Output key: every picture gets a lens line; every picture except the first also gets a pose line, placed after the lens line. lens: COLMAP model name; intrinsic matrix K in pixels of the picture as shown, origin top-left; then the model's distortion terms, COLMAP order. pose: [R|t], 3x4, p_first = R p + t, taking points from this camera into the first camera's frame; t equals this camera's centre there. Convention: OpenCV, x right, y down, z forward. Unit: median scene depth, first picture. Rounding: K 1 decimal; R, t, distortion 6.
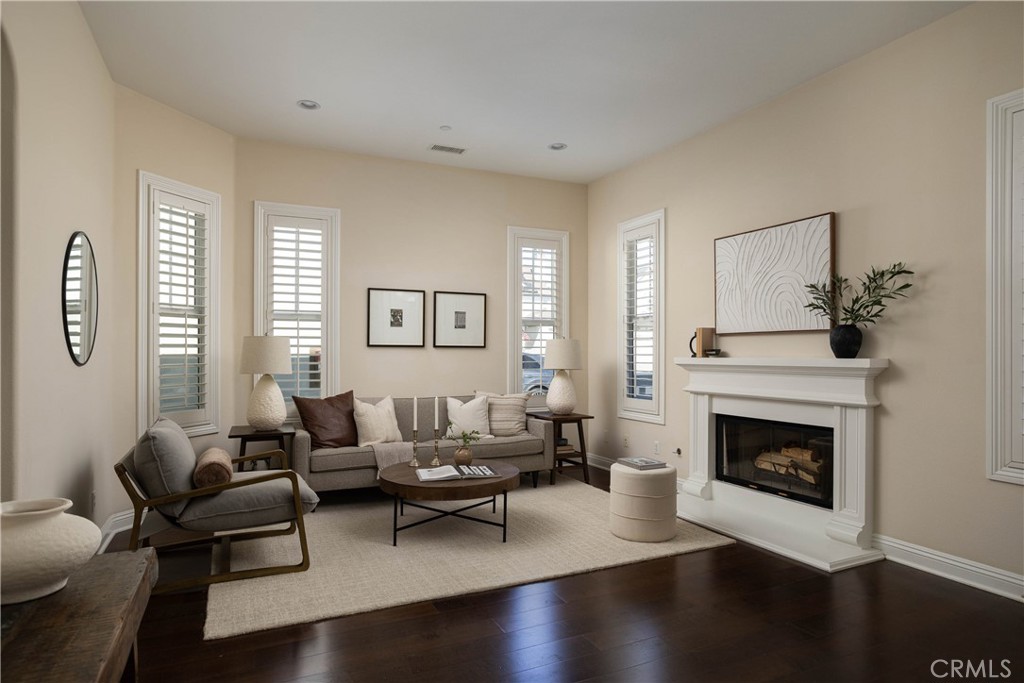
lens RADIAL K [[582.0, 0, 507.6], [0, 582.0, 344.7], [0, 0, 1]] dist [-0.023749, 0.004071]
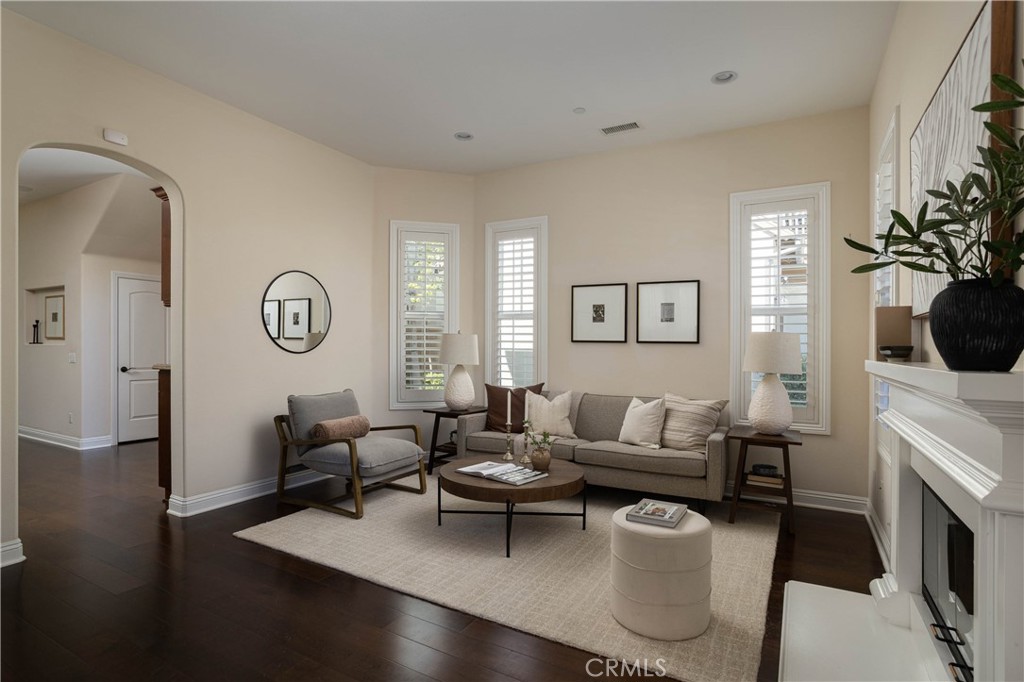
lens RADIAL K [[514.6, 0, 511.5], [0, 514.6, 345.5], [0, 0, 1]] dist [-0.039024, 0.011410]
pose [[0.583322, 0.004905, -0.812226, 0.449536], [-0.000553, 0.999984, 0.005642, 0.004411], [0.812241, -0.002842, 0.583315, 0.377554]]
